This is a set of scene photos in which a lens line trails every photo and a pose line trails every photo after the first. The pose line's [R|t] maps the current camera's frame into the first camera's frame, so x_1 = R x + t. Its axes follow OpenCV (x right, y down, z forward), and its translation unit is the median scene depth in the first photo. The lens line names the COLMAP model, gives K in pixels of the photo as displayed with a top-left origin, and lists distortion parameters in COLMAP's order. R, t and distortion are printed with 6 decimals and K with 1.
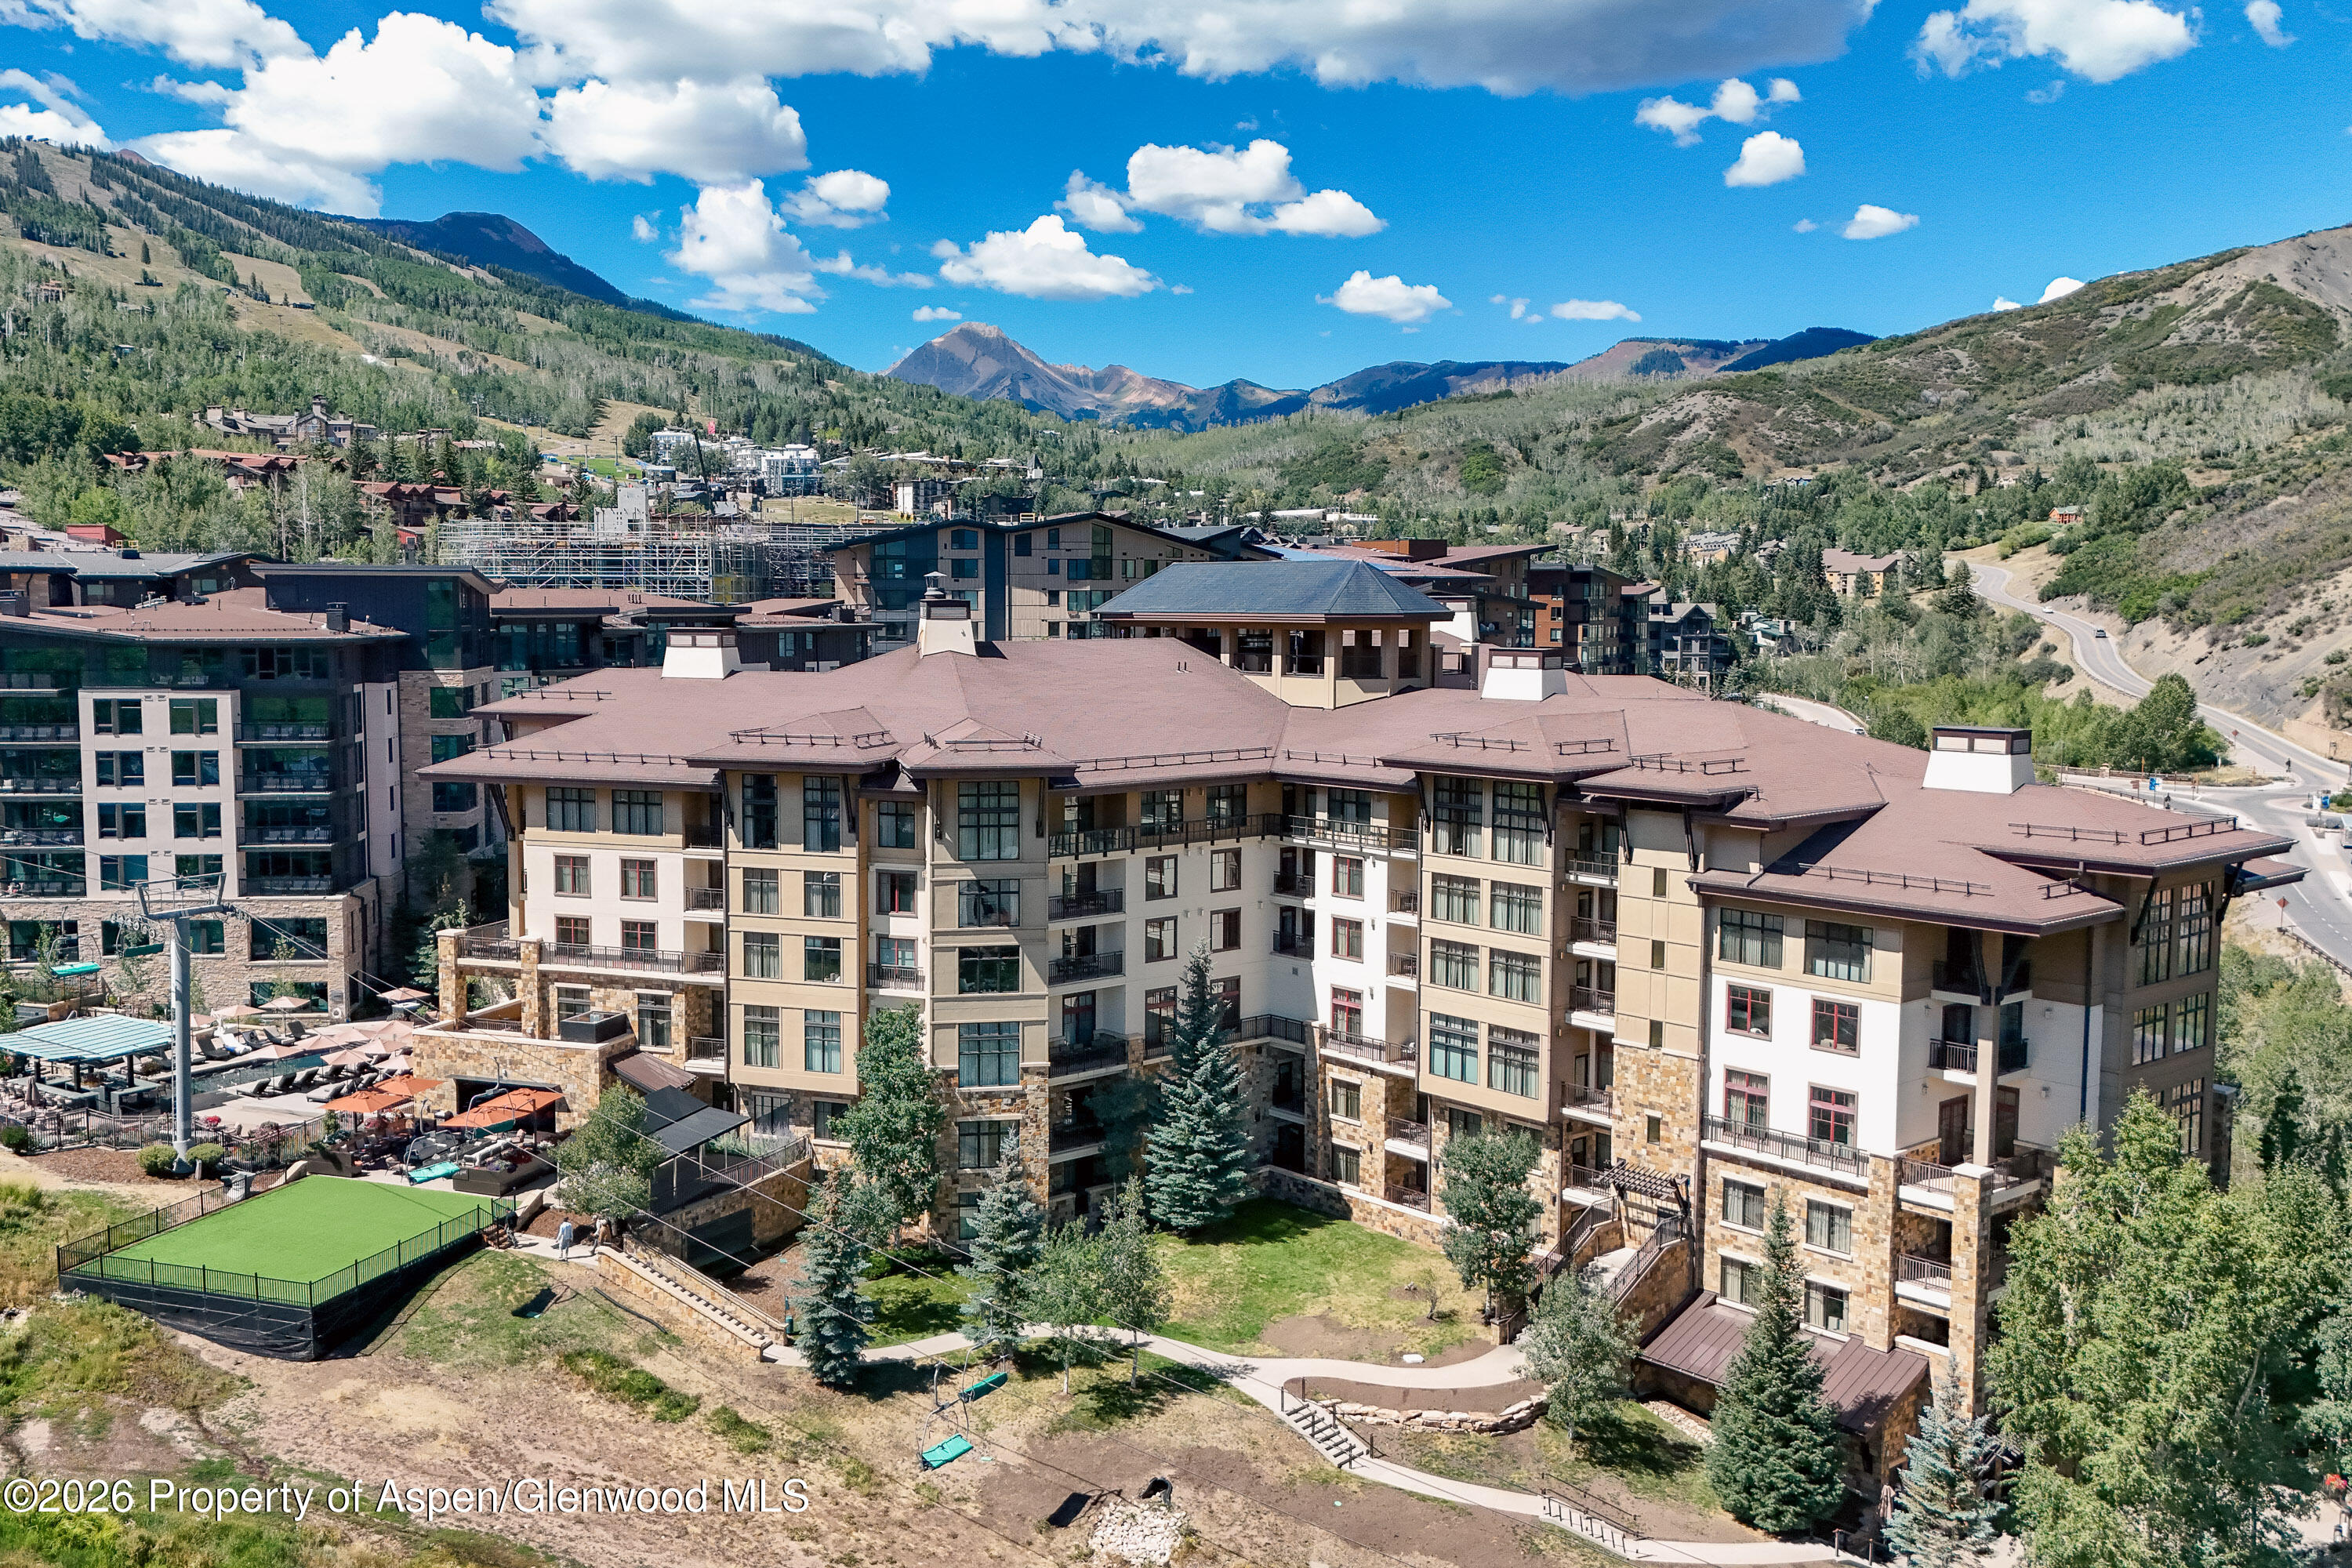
lens RADIAL K [[2133.1, 0, 1059.7], [0, 2133.1, 781.4], [0, 0, 1]] dist [0.095539, -0.132629]
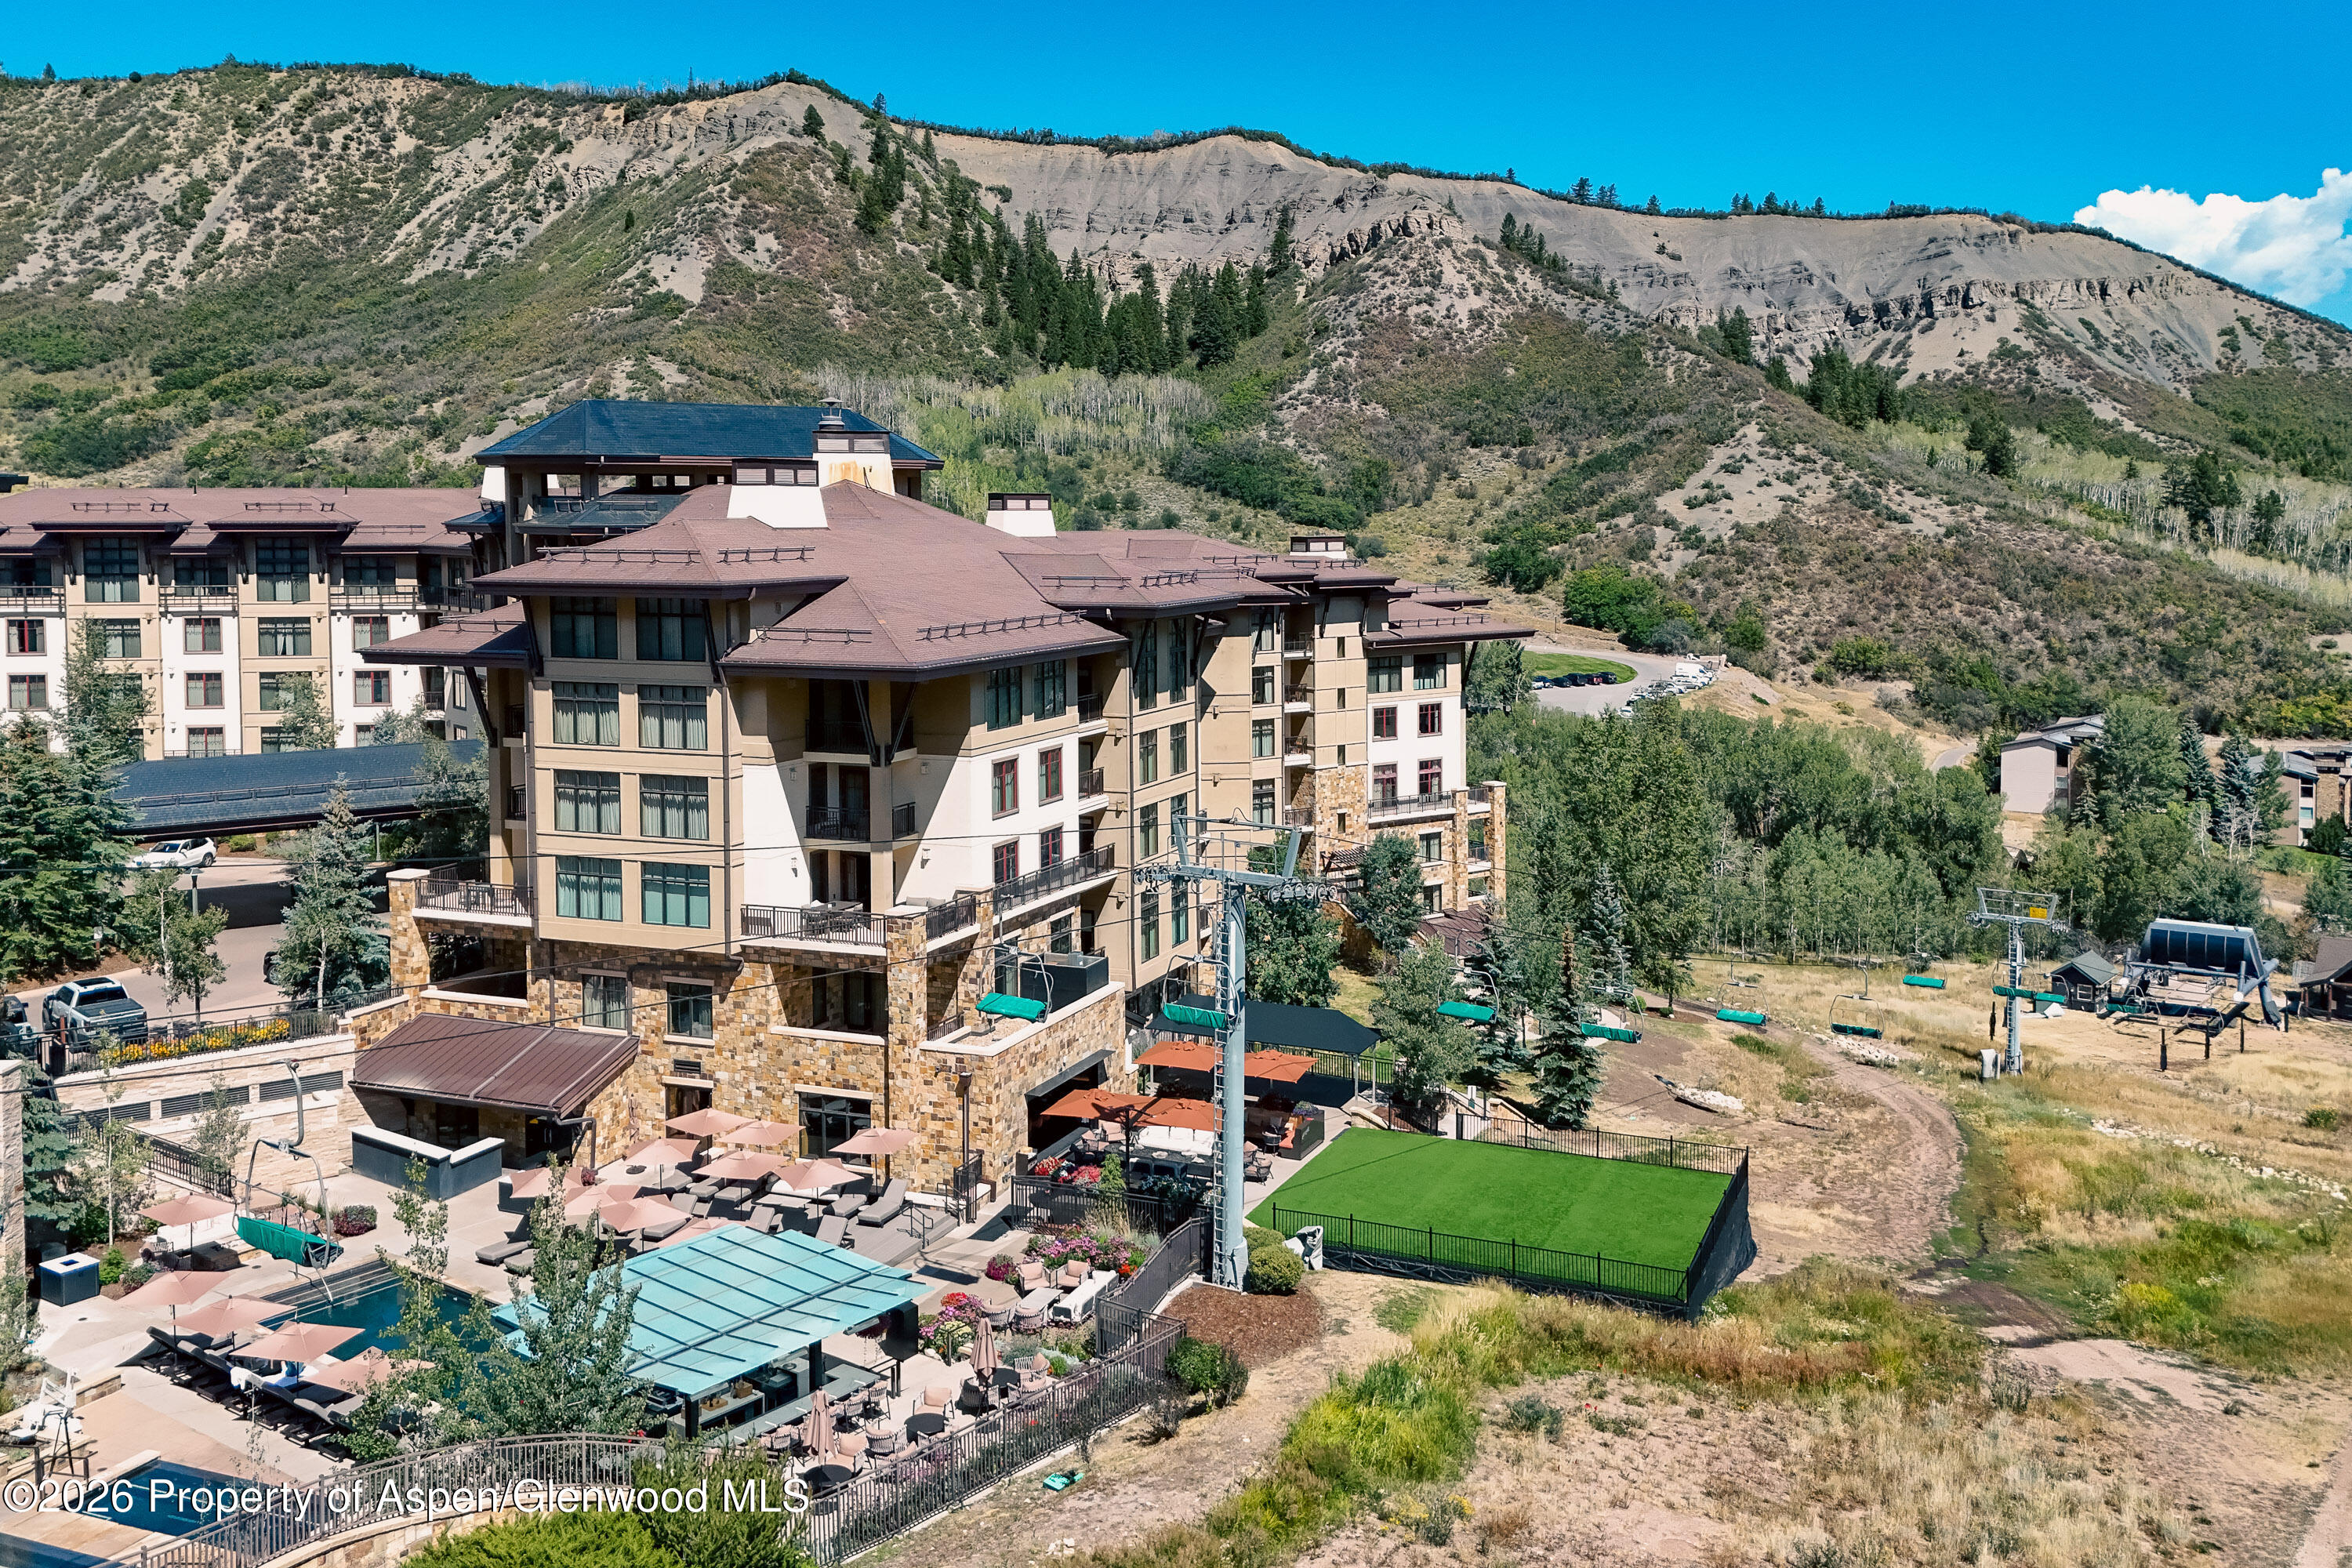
lens RADIAL K [[2159.9, 0, 1176.1], [0, 2159.9, 609.1], [0, 0, 1]] dist [0.088613, -0.151365]
pose [[0.006906, -0.047007, 0.998871, -0.786406], [0.101522, 0.993766, 0.046065, -0.037489], [-0.994809, 0.101090, 0.011636, 0.746203]]
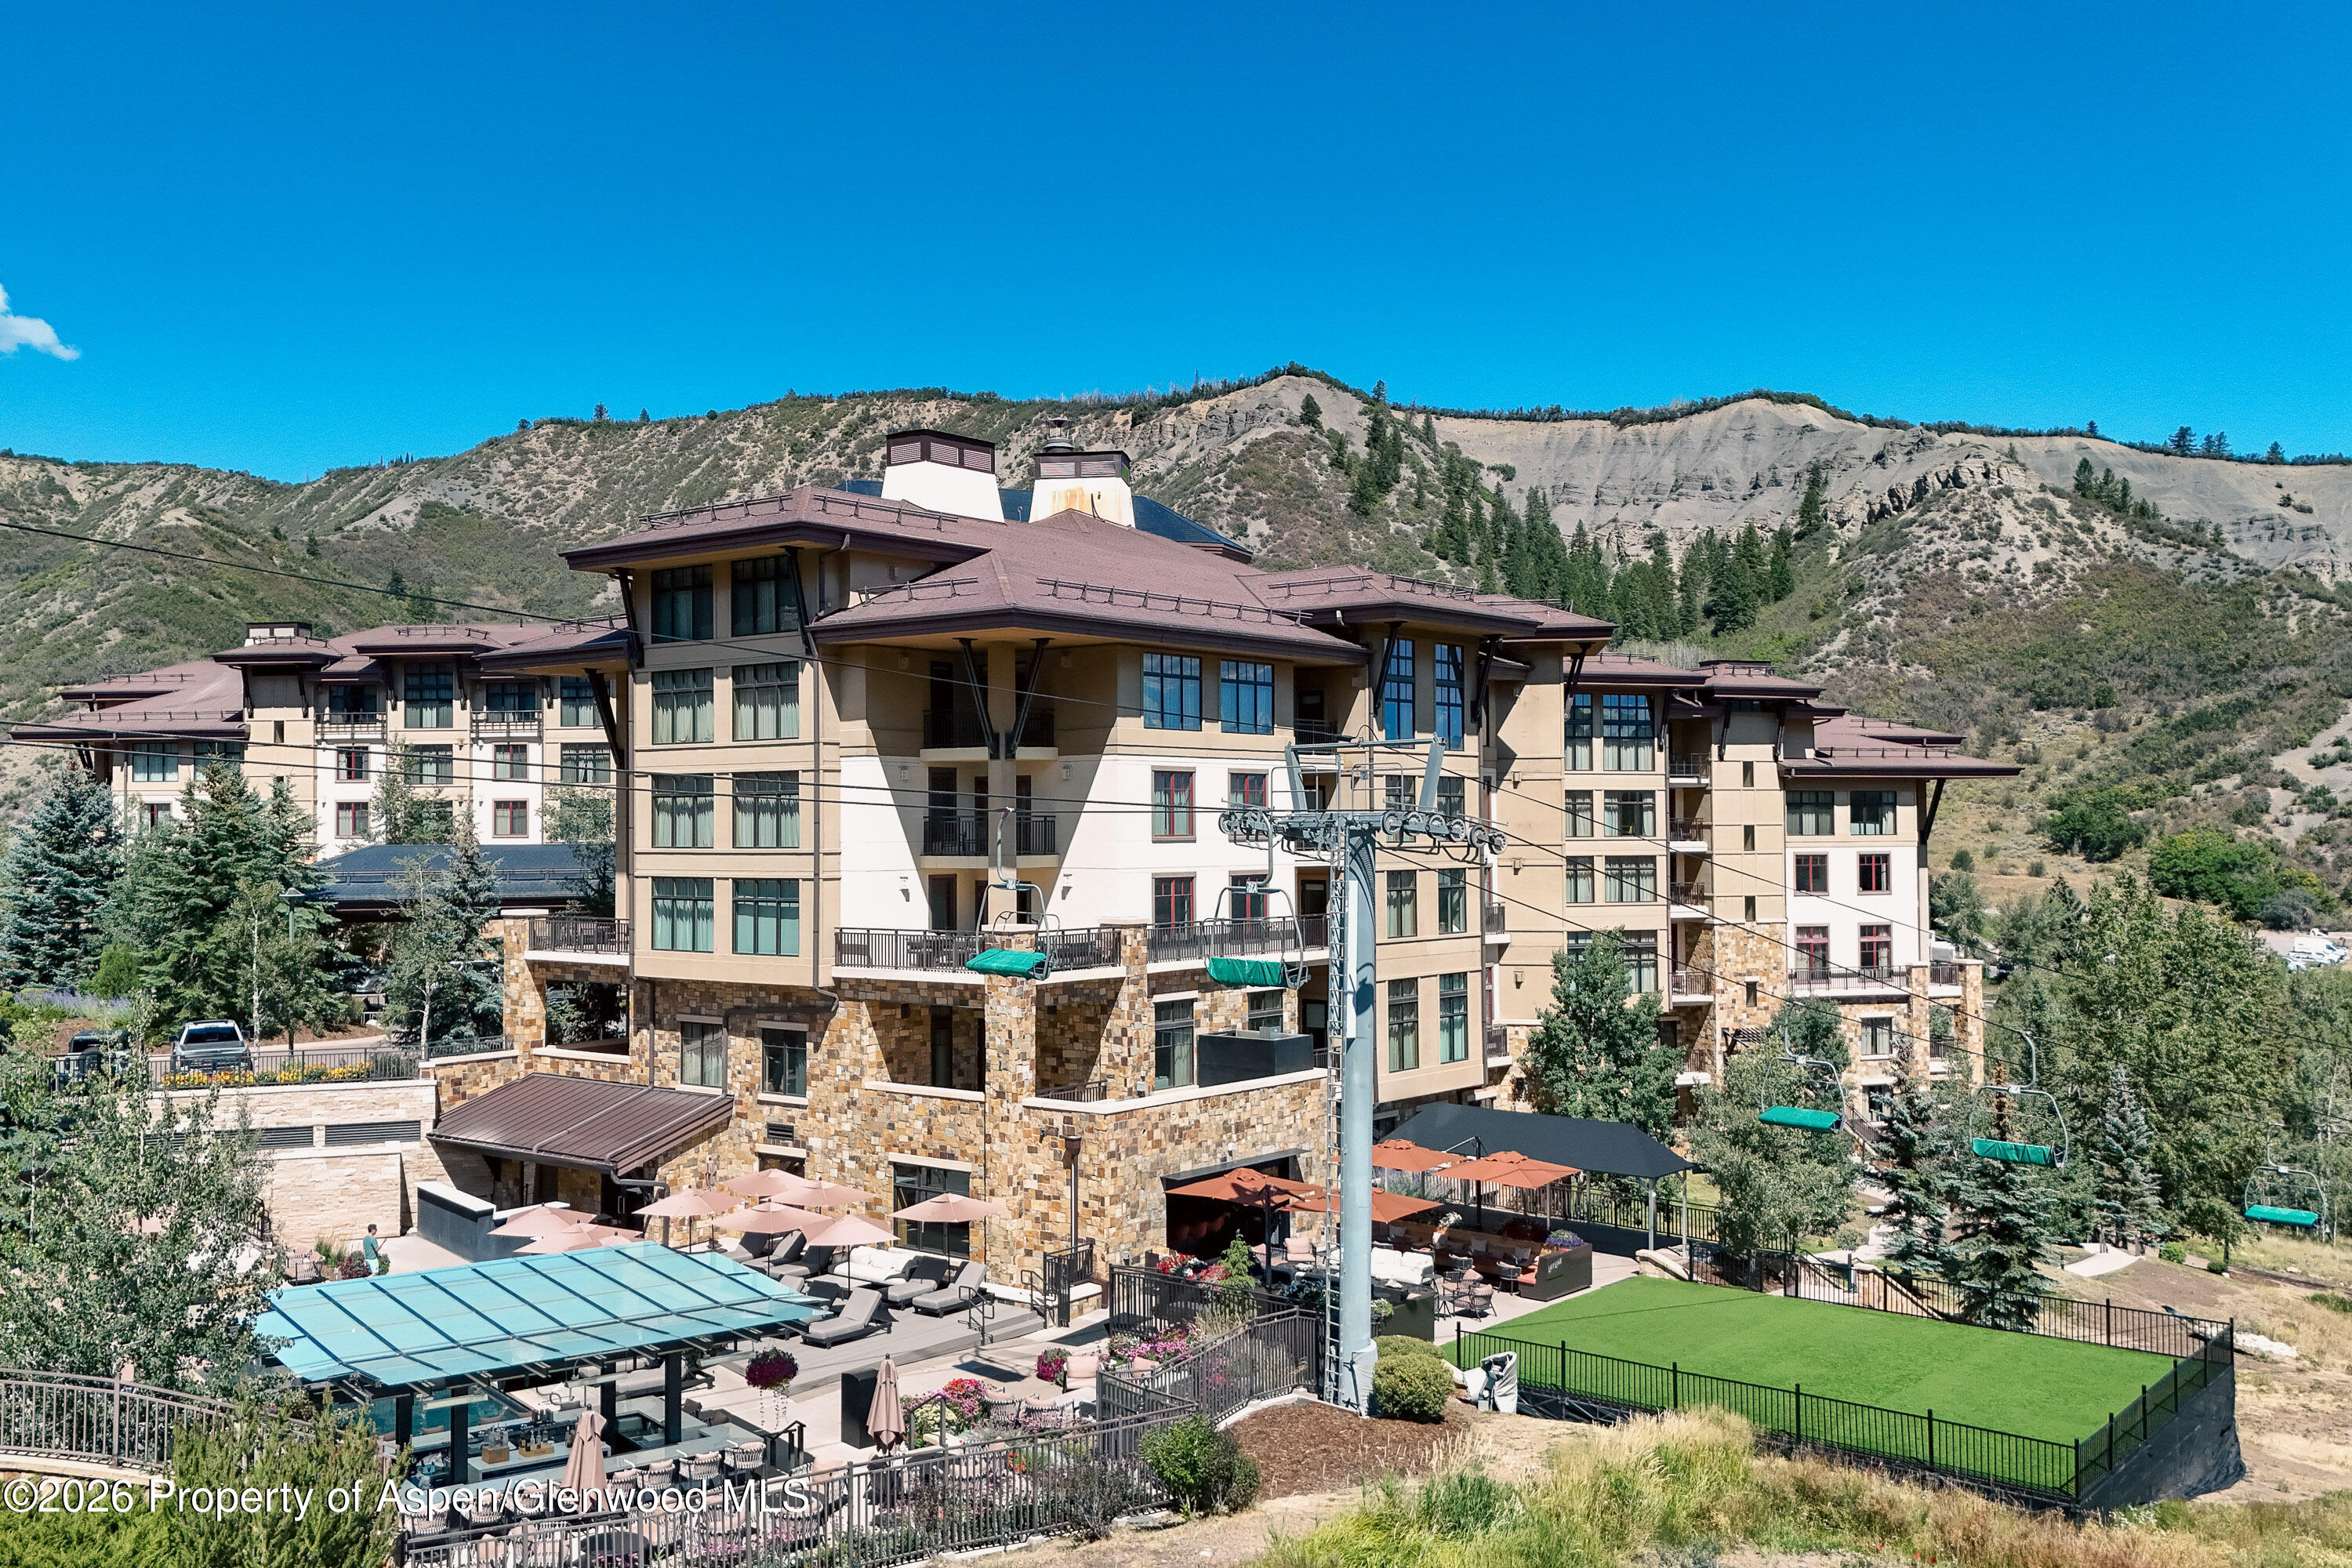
lens RADIAL K [[2164.4, 0, 1025.9], [0, 2164.4, 747.1], [0, 0, 1]] dist [0.099431, -0.210691]
pose [[0.311557, 0.035598, 0.949560, -0.649017], [0.093572, 0.993292, -0.067939, 0.052142], [-0.945609, 0.110020, 0.306136, 0.688772]]
